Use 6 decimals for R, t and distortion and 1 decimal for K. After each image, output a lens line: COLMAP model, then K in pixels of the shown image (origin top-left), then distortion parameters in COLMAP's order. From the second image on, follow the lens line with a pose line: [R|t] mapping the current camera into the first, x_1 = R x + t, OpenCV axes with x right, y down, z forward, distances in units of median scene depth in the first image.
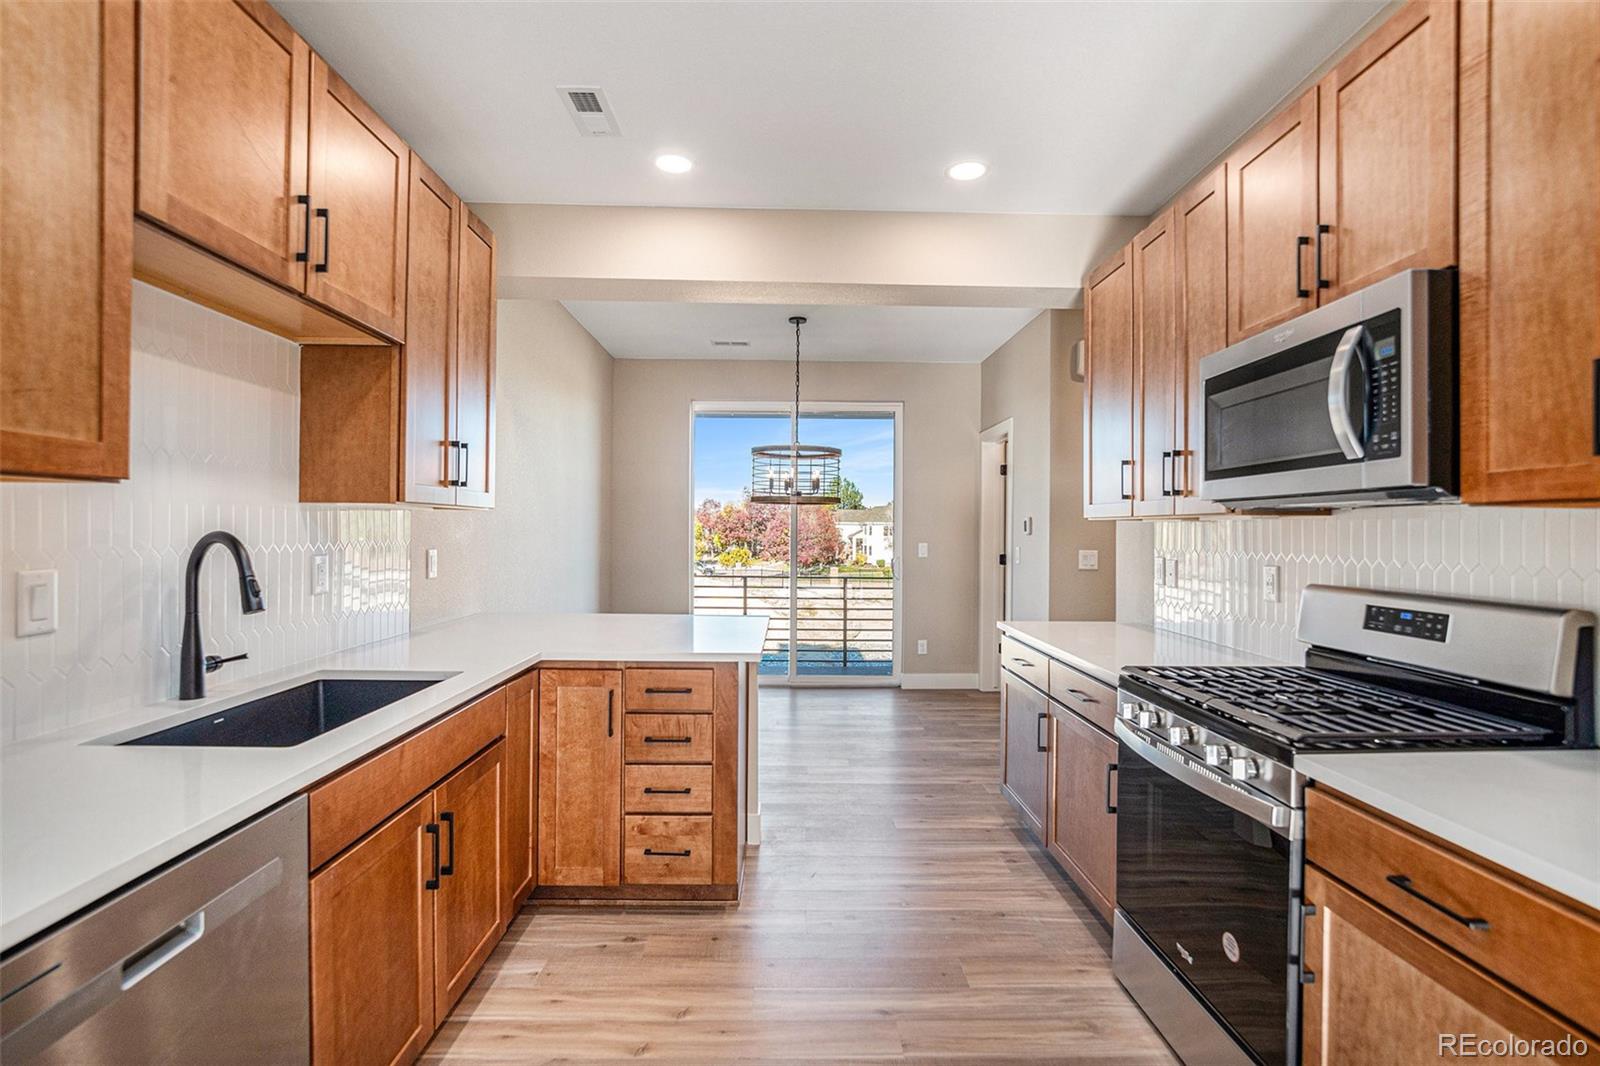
lens RADIAL K [[740.9, 0, 826.6], [0, 740.9, 535.4], [0, 0, 1]] dist [-0.044736, 0.009718]
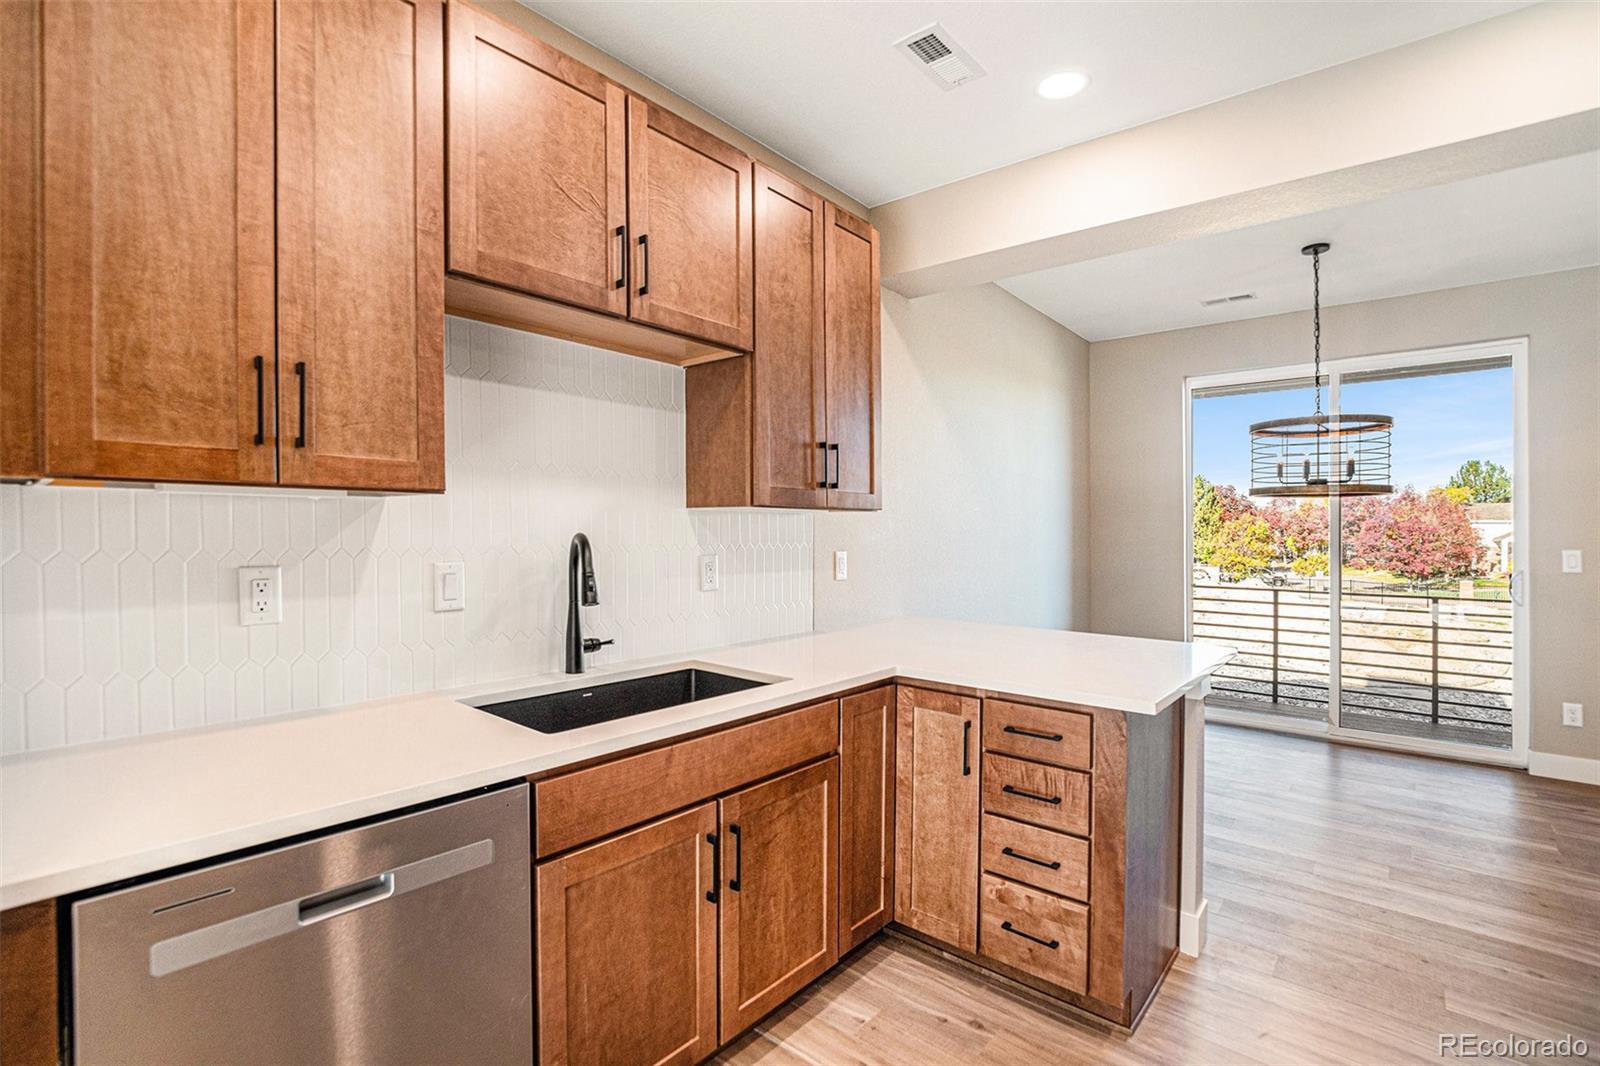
lens RADIAL K [[740.9, 0, 791.4], [0, 740.9, 520.8], [0, 0, 1]] dist [-0.044736, 0.009718]
pose [[0.727517, -0.009020, -0.686030, 0.155910], [-0.005589, 0.999802, -0.019073, -0.003622], [0.686067, 0.017711, 0.727323, 0.255434]]
